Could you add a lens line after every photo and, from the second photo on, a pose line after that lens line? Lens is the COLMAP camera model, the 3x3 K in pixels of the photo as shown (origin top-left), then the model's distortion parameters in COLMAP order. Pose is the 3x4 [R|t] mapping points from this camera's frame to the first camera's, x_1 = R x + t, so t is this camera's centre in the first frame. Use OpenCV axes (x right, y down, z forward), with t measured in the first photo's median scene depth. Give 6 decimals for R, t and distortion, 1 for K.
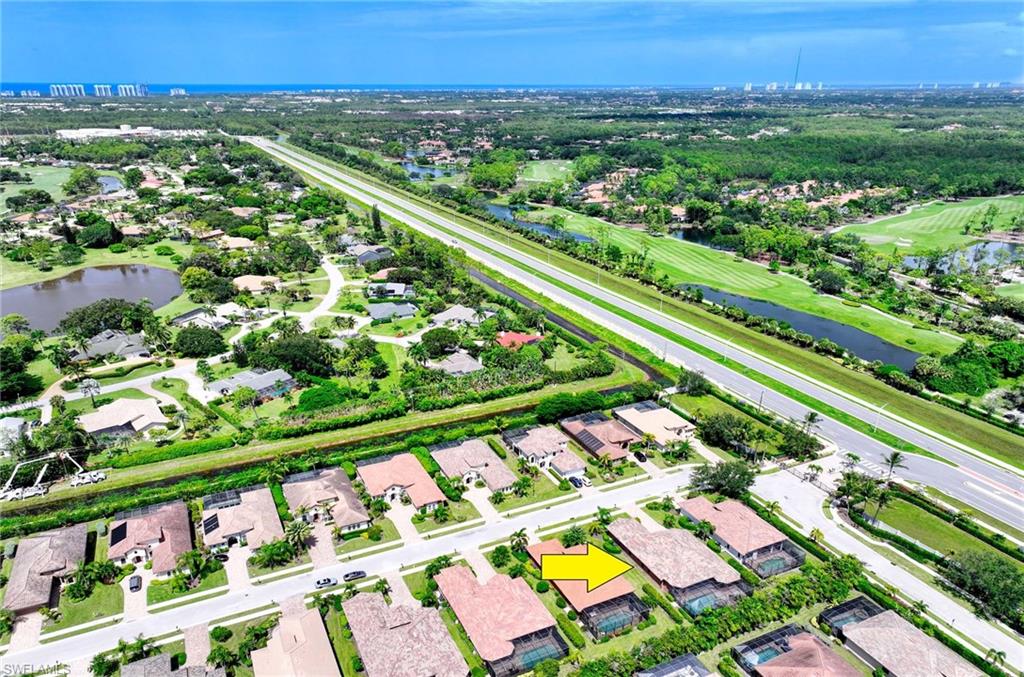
lens RADIAL K [[735.0, 0, 513.0], [0, 735.0, 303.7], [0, 0, 1]] dist [0.001136, 0.007991]
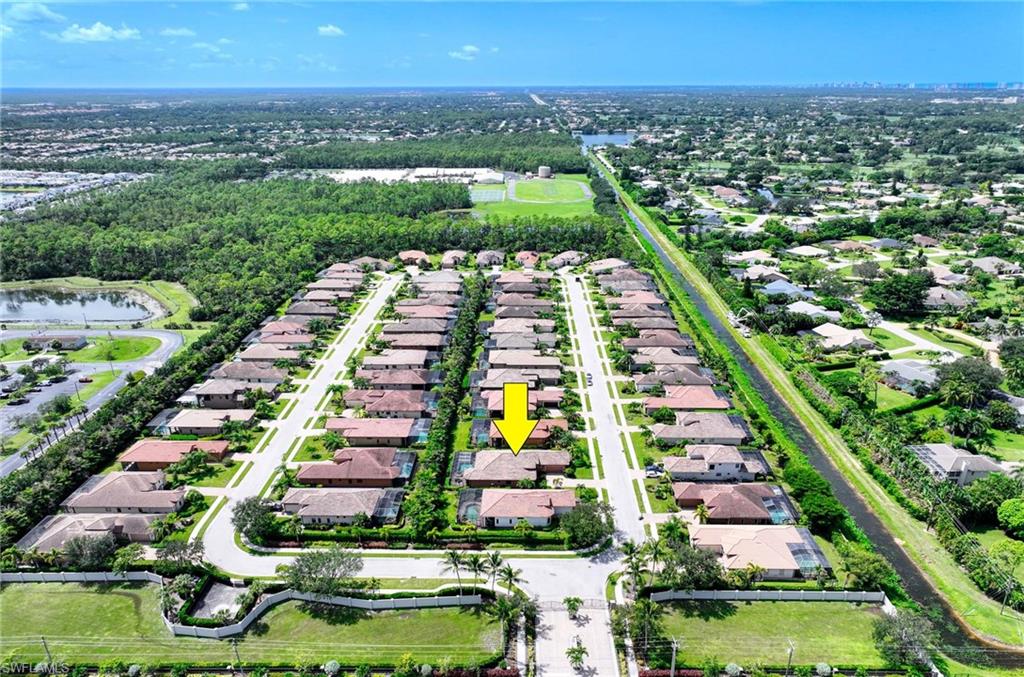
lens RADIAL K [[734.3, 0, 513.2], [0, 734.3, 370.1], [0, 0, 1]] dist [0.000346, -0.000502]
pose [[-0.454025, 0.326012, -0.829203, 0.794327], [-0.252387, 0.845478, 0.470604, -0.250732], [0.854495, 0.422946, -0.301587, 0.879758]]
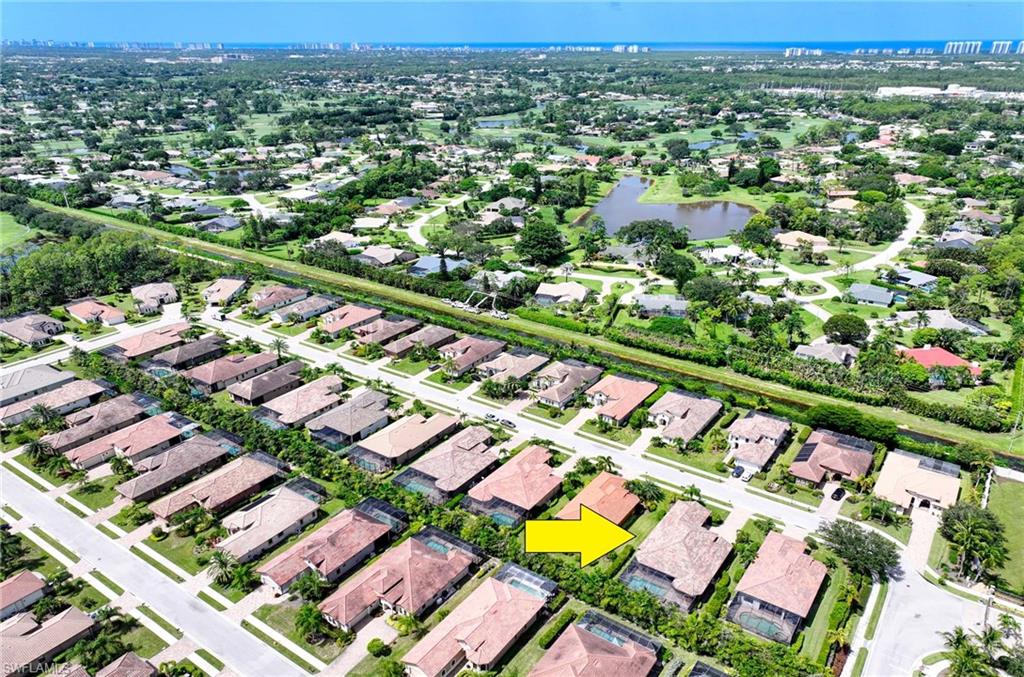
lens RADIAL K [[725.8, 0, 515.3], [0, 725.8, 337.5], [0, 0, 1]] dist [0.003384, 0.009294]
pose [[0.491353, 0.326906, -0.807282, 0.528659], [-0.247761, 0.941056, 0.230277, -0.055663], [0.834977, 0.086866, 0.543385, 0.182972]]
